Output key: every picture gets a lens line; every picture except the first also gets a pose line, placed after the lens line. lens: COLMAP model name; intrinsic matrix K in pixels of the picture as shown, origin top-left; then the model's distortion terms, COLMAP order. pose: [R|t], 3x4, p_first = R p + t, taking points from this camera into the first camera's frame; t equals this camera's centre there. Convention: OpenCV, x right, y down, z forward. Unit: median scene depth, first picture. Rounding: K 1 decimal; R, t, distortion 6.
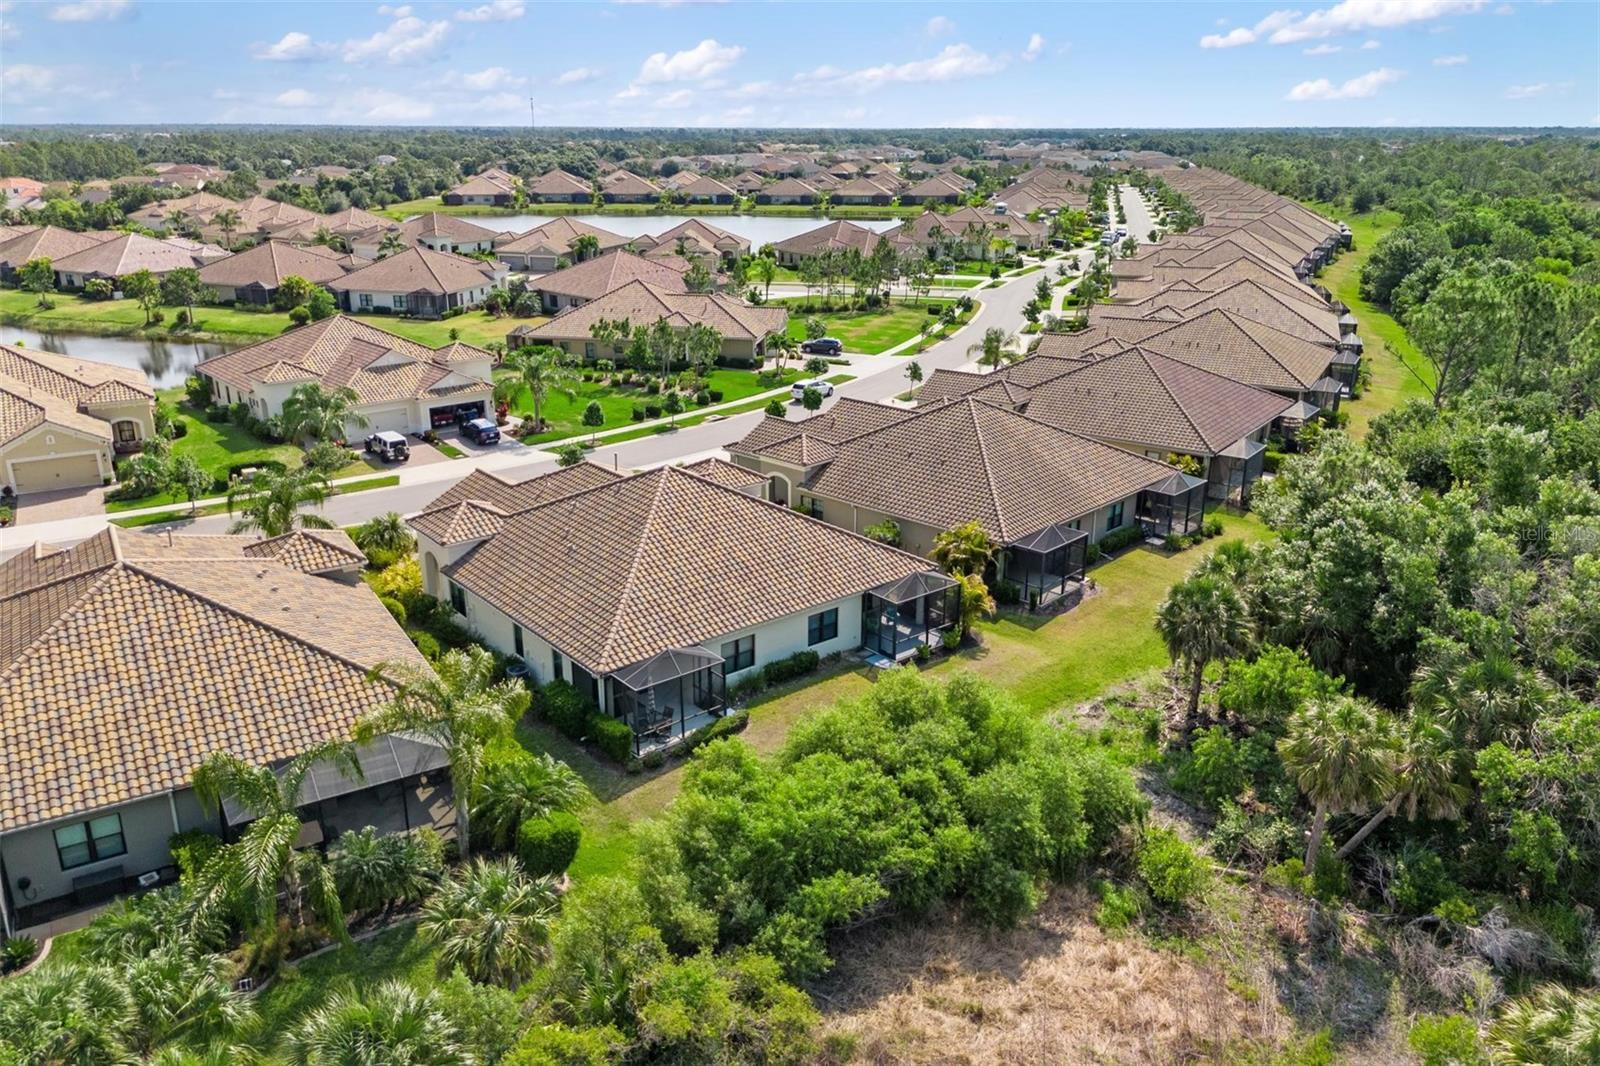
lens RADIAL K [[1202.5, 0, 777.2], [0, 1202.5, 520.5], [0, 0, 1]] dist [0.089938, -0.104462]
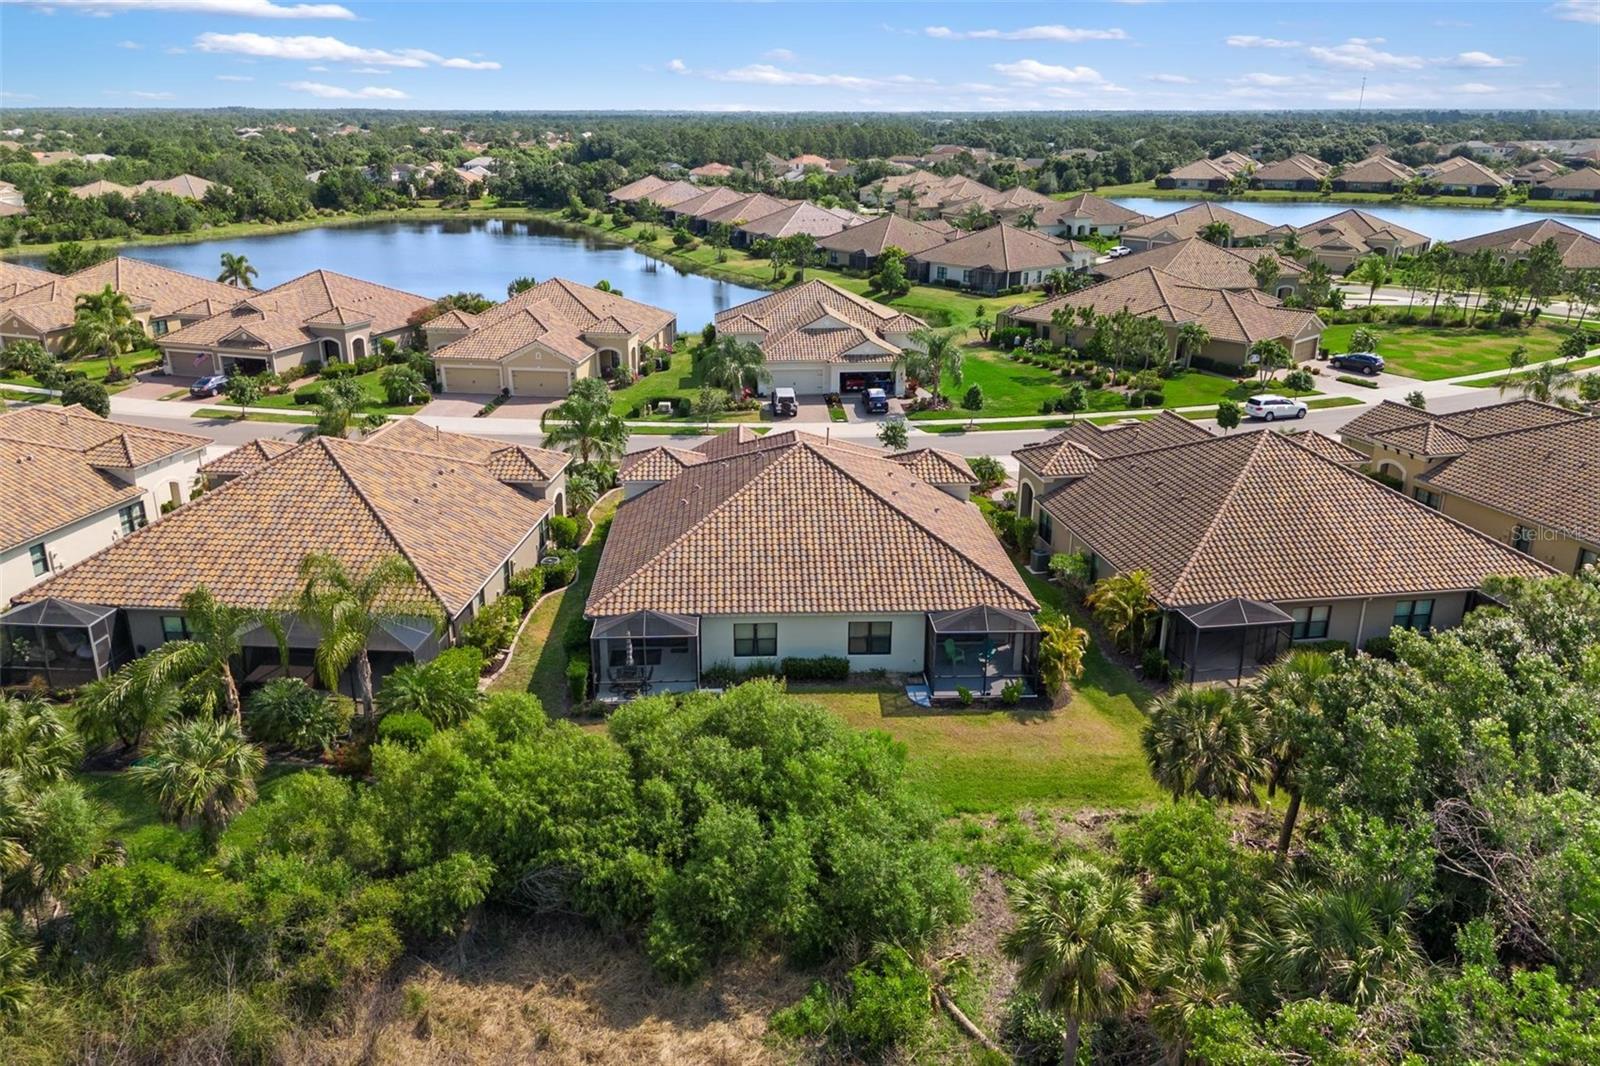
lens RADIAL K [[1205.4, 0, 800.0], [0, 1205.4, 533.0], [0, 0, 1]] dist [0.036922, -0.009248]
pose [[0.813453, 0.195327, -0.547851, 0.174142], [-0.183784, 0.979984, 0.076513, -0.018502], [0.551831, 0.038446, 0.833070, 0.073560]]
